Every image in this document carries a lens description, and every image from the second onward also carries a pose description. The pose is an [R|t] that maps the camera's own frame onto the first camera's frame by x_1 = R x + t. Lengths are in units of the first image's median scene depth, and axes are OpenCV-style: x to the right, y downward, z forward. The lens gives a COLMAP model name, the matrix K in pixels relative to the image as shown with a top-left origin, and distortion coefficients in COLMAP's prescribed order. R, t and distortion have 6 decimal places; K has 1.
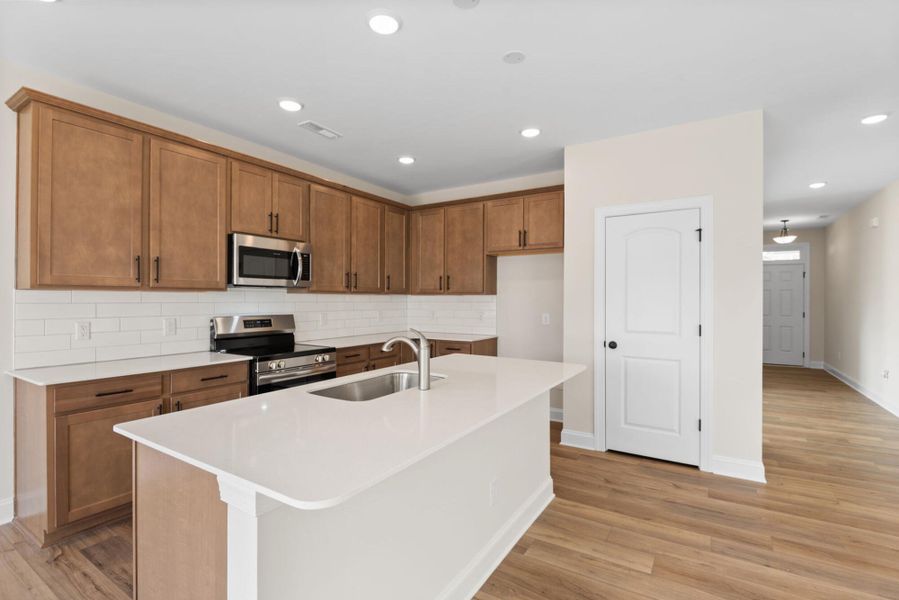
lens RADIAL K [[424.0, 0, 453.9], [0, 424.0, 301.7], [0, 0, 1]] dist [-0.013958, -0.002556]
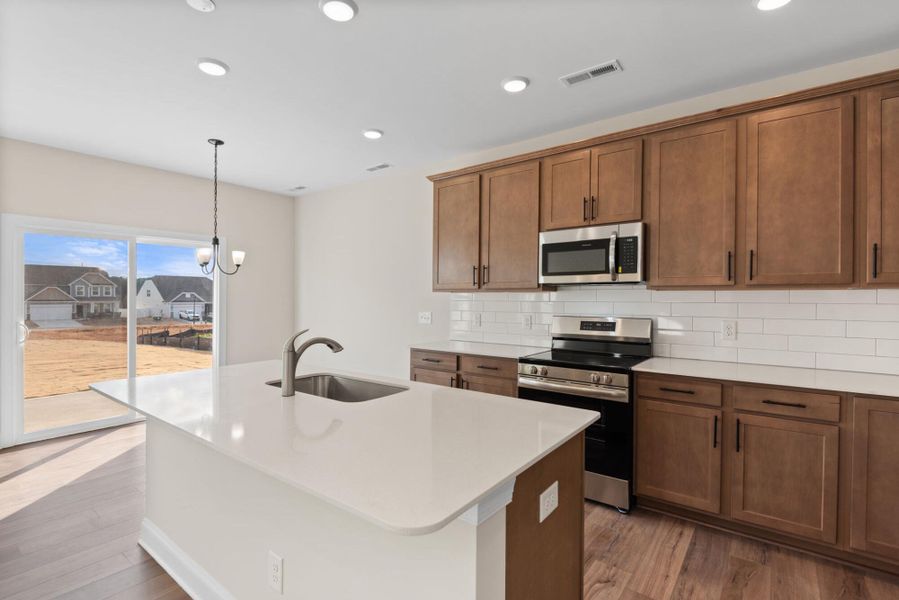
lens RADIAL K [[448.8, 0, 447.8], [0, 448.8, 295.7], [0, 0, 1]] dist [0.009346, 0.000398]
pose [[-0.143755, -0.008266, -0.989579, 0.500152], [-0.008134, 0.999941, -0.007171, -0.002542], [0.989580, 0.007018, -0.143814, 0.832925]]
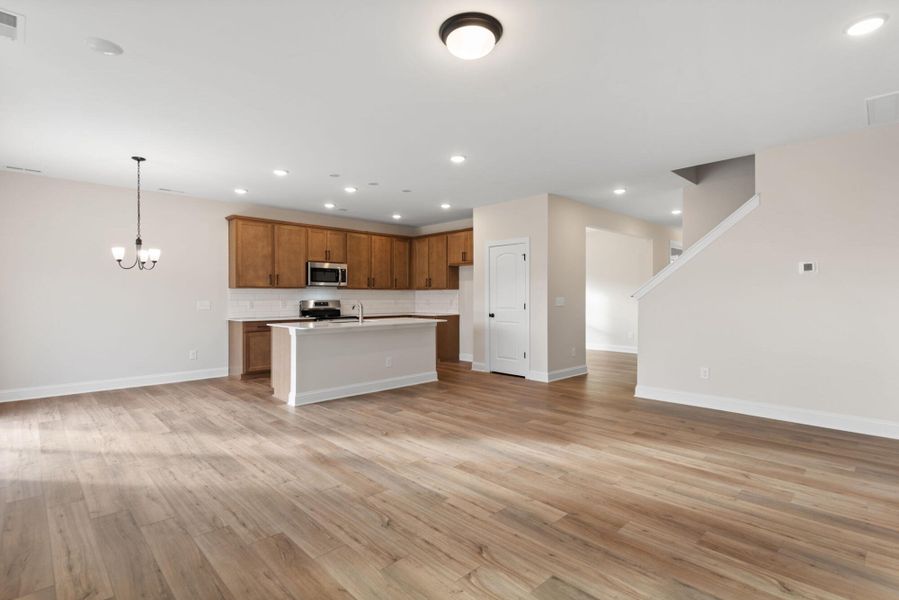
lens RADIAL K [[448.8, 0, 449.5], [0, 448.8, 299.4], [0, 0, 1]] dist [0.009346, 0.000398]
pose [[0.969336, -0.005324, -0.245680, 0.676613], [0.005163, 0.999986, -0.001300, 0.034313], [0.245683, -0.000008, 0.969350, -0.962195]]
